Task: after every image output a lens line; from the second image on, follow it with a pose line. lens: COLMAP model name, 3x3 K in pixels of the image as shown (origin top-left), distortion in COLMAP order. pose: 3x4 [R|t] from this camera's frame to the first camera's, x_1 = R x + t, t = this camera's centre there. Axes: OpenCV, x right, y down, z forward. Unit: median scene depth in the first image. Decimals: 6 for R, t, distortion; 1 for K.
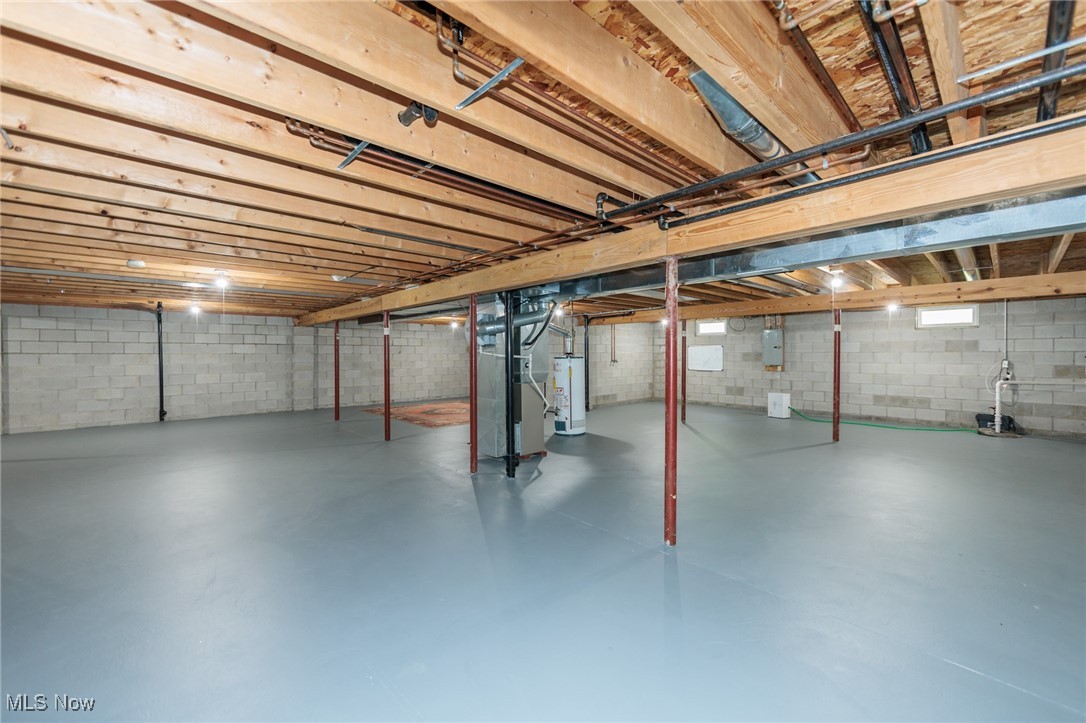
lens RADIAL K [[425.6, 0, 546.1], [0, 425.6, 357.5], [0, 0, 1]] dist [-0.003828, 0.000161]
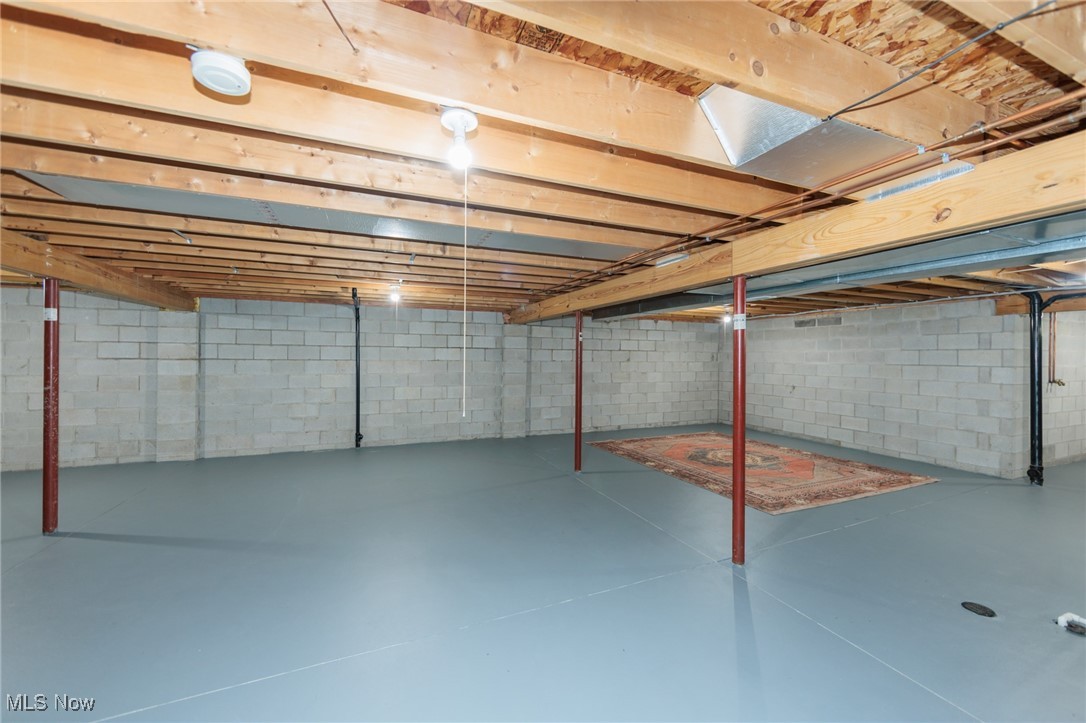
lens RADIAL K [[425.6, 0, 544.8], [0, 425.6, 356.2], [0, 0, 1]] dist [-0.003828, 0.000161]
pose [[0.937235, 0.010622, -0.348538, -0.276539], [-0.013996, 0.999876, -0.007164, -0.013608], [0.348419, 0.011593, 0.937267, 0.340109]]
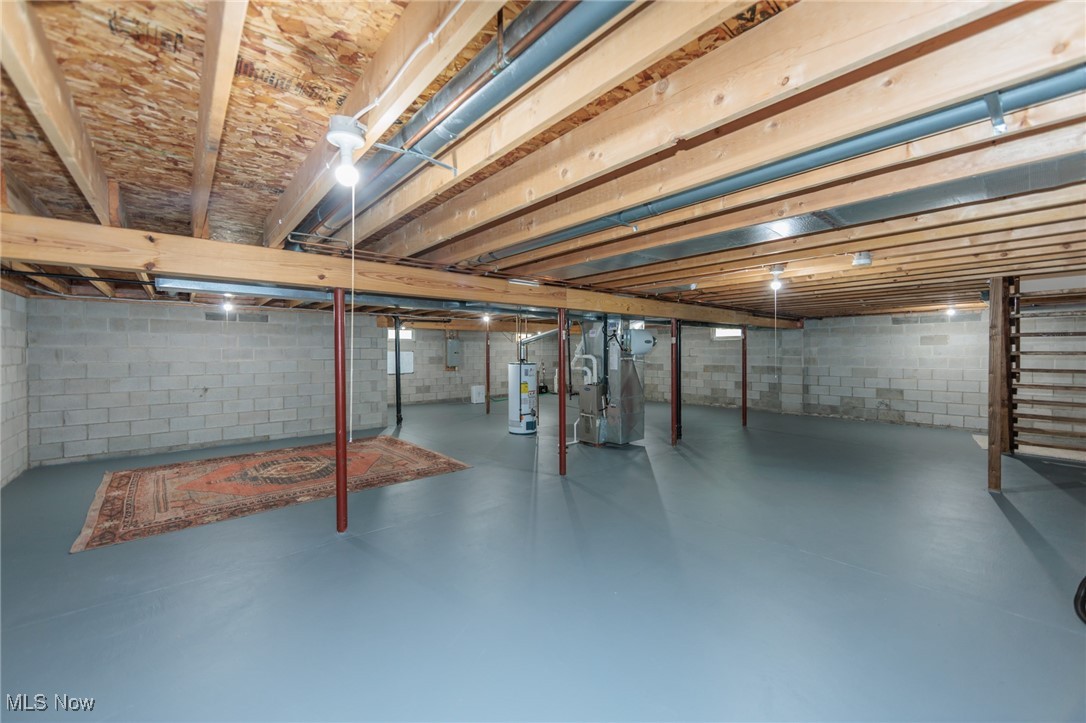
lens RADIAL K [[425.6, 0, 546.0], [0, 425.6, 356.2], [0, 0, 1]] dist [-0.003828, 0.000161]
pose [[0.041583, -0.006550, 0.999114, -0.892815], [0.010514, 0.999926, 0.006118, -0.021284], [-0.999080, 0.010250, 0.041649, 0.750724]]
